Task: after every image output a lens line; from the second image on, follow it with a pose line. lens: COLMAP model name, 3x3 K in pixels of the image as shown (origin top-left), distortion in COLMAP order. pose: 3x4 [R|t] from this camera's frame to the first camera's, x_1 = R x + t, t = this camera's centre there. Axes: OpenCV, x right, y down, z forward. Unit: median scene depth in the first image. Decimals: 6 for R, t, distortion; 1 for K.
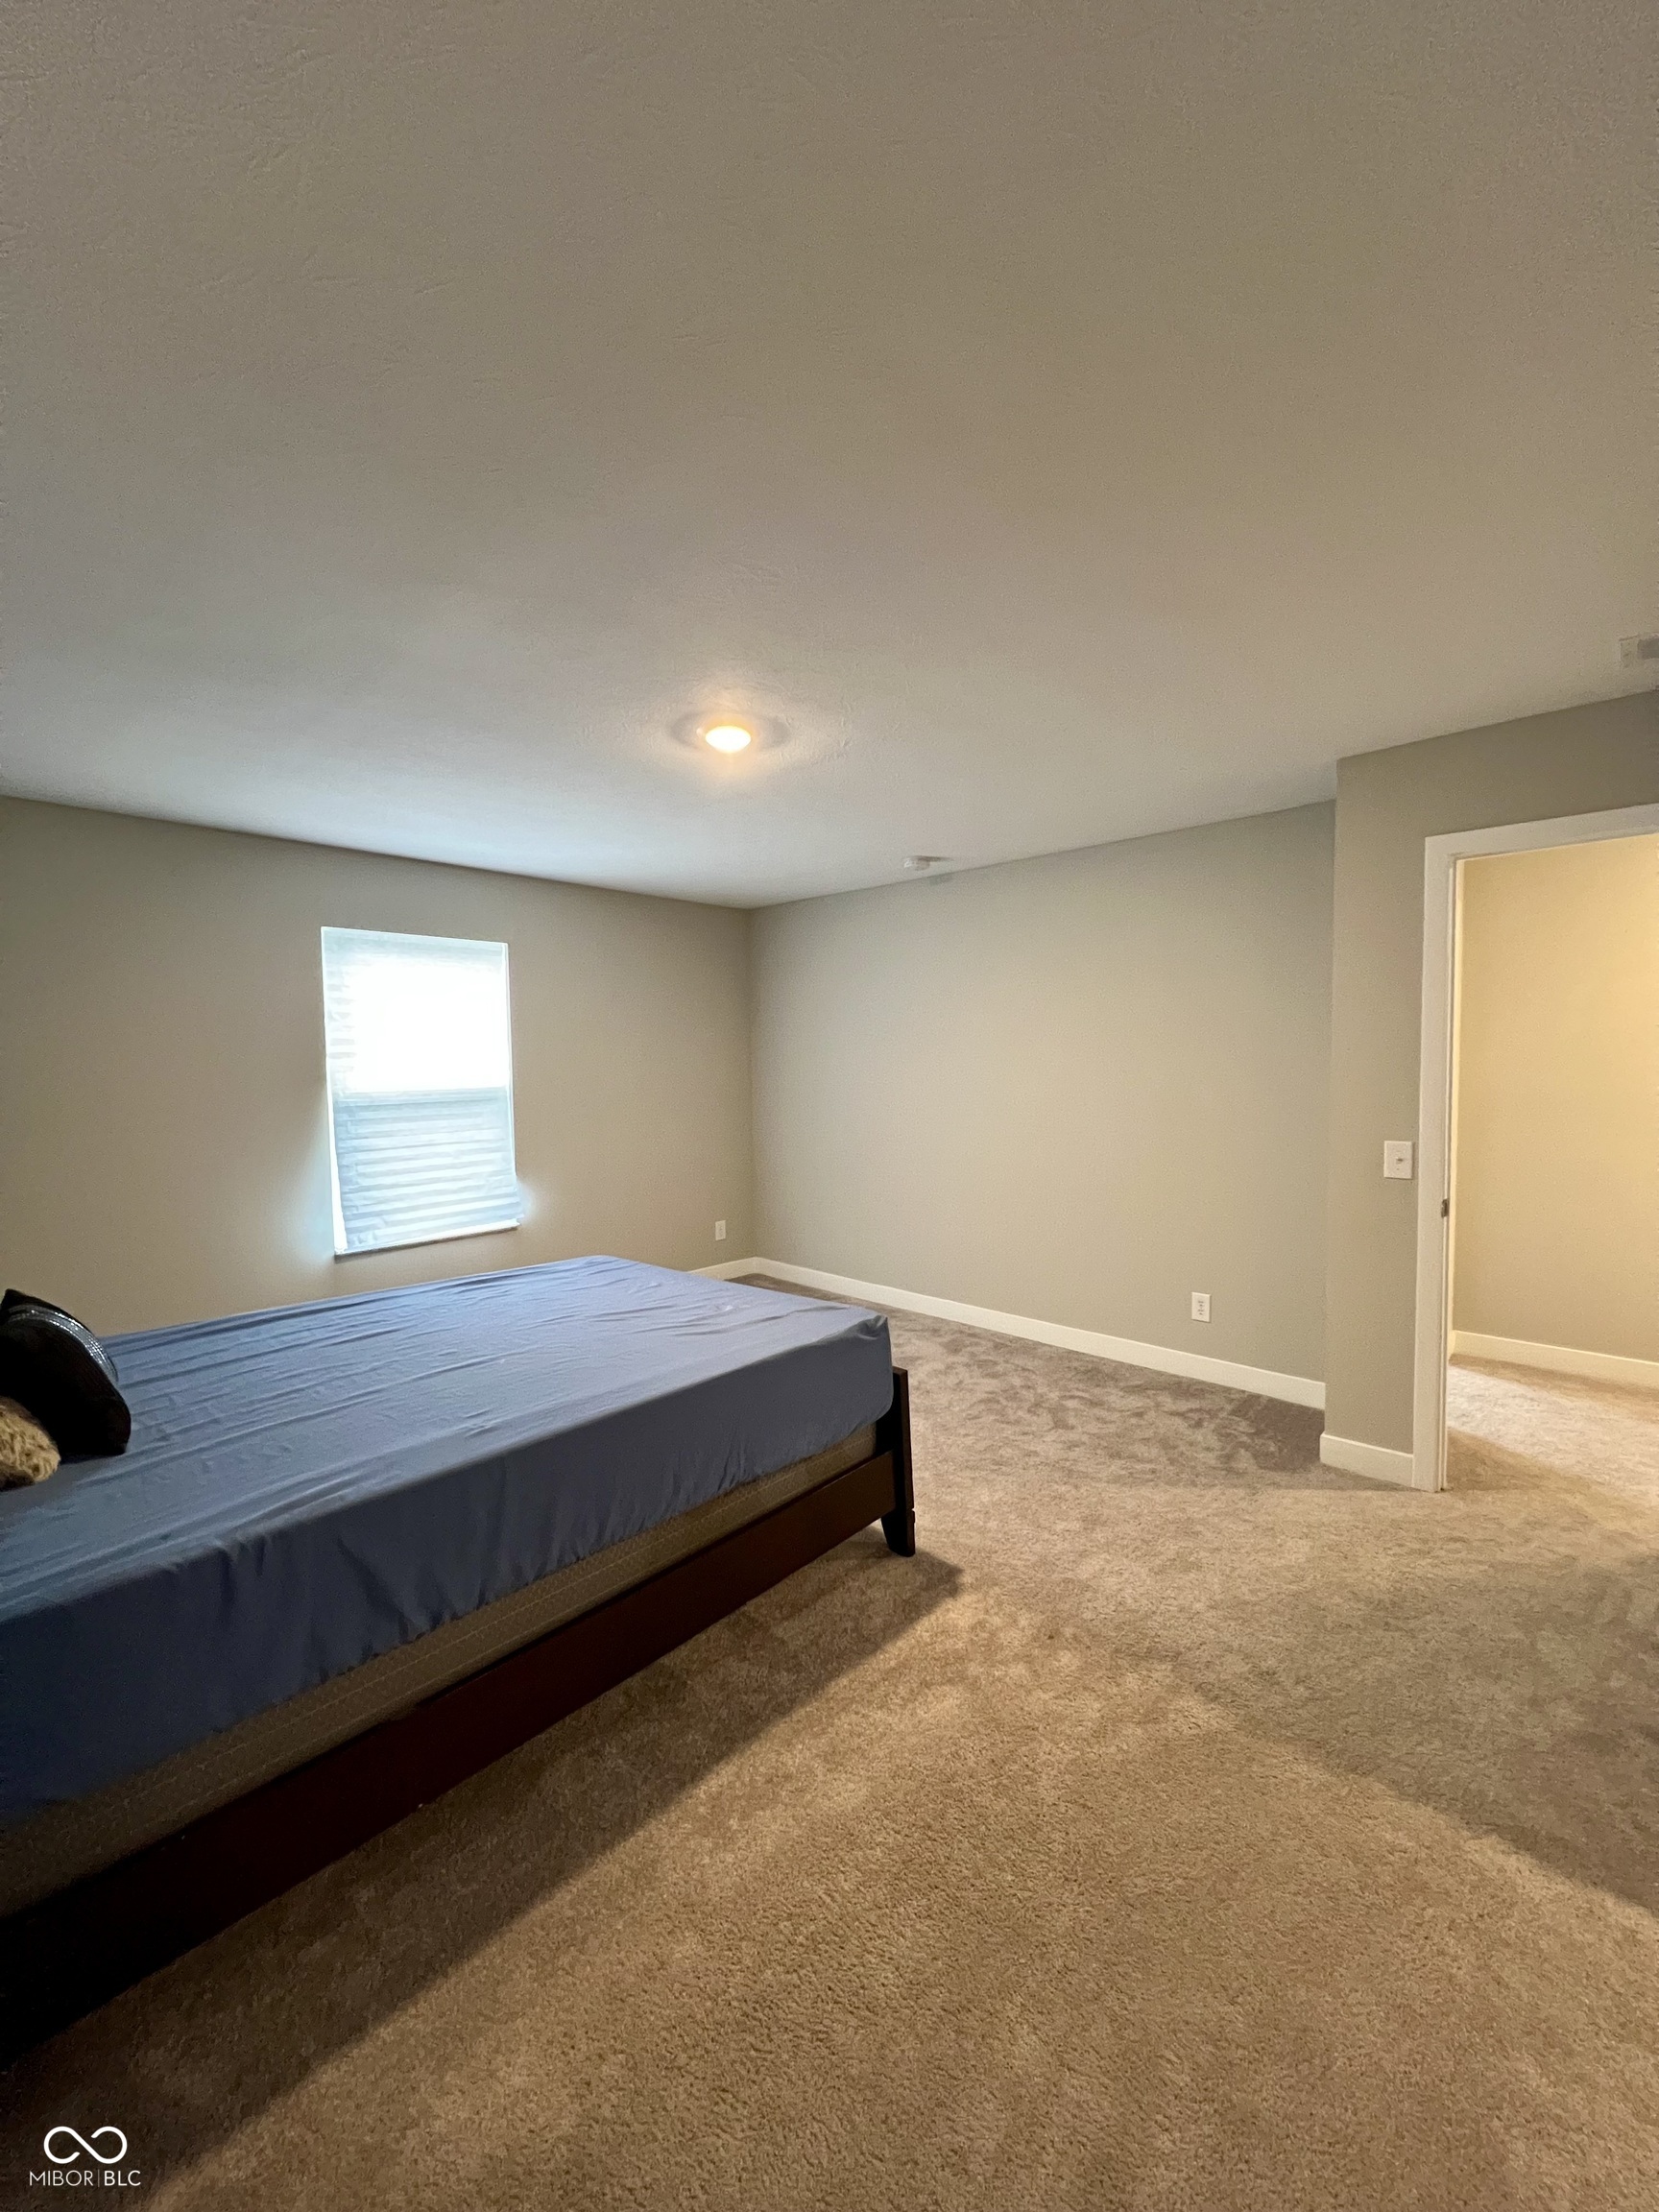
lens RADIAL K [[890.1, 0, 831.2], [0, 890.1, 1105.8], [0, 0, 1]] dist [-0.000781, -0.000301]
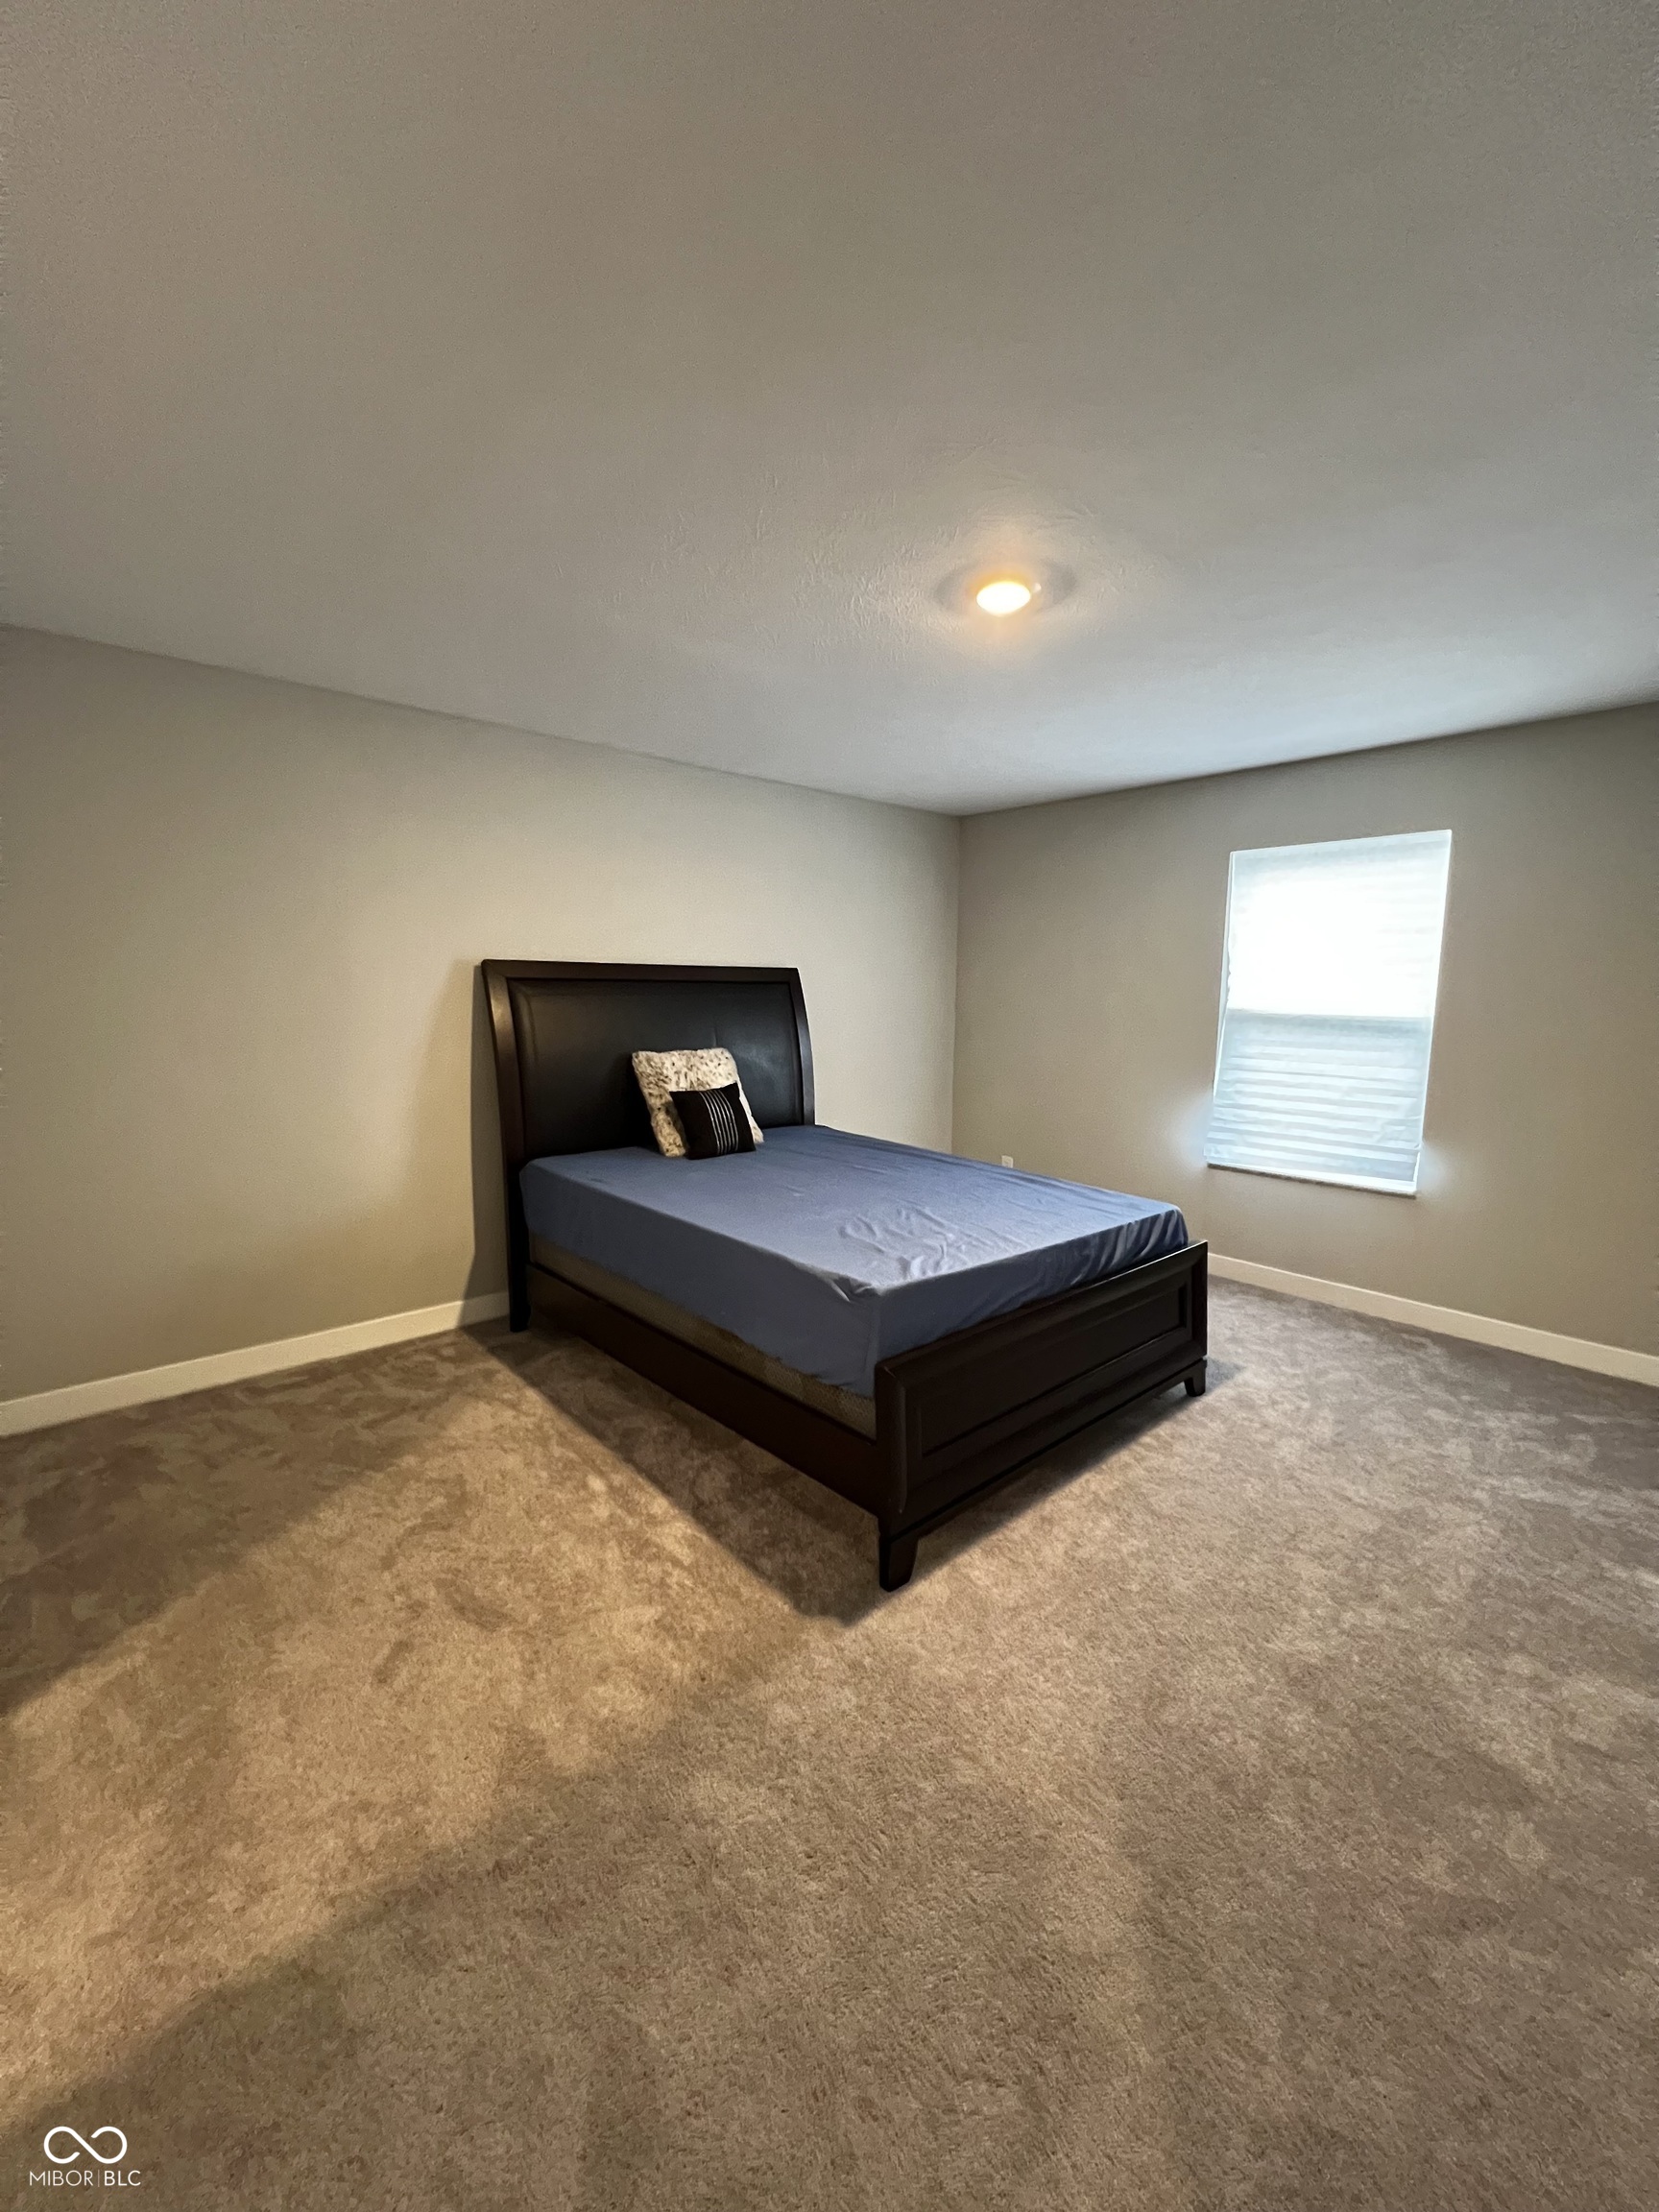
lens RADIAL K [[890.1, 0, 831.0], [0, 890.1, 1105.0], [0, 0, 1]] dist [-0.000781, -0.000301]
pose [[-0.070004, 0.153493, -0.985667, 0.482254], [-0.064314, 0.985341, 0.158010, -0.037329], [0.995471, 0.074453, -0.059106, 0.551963]]
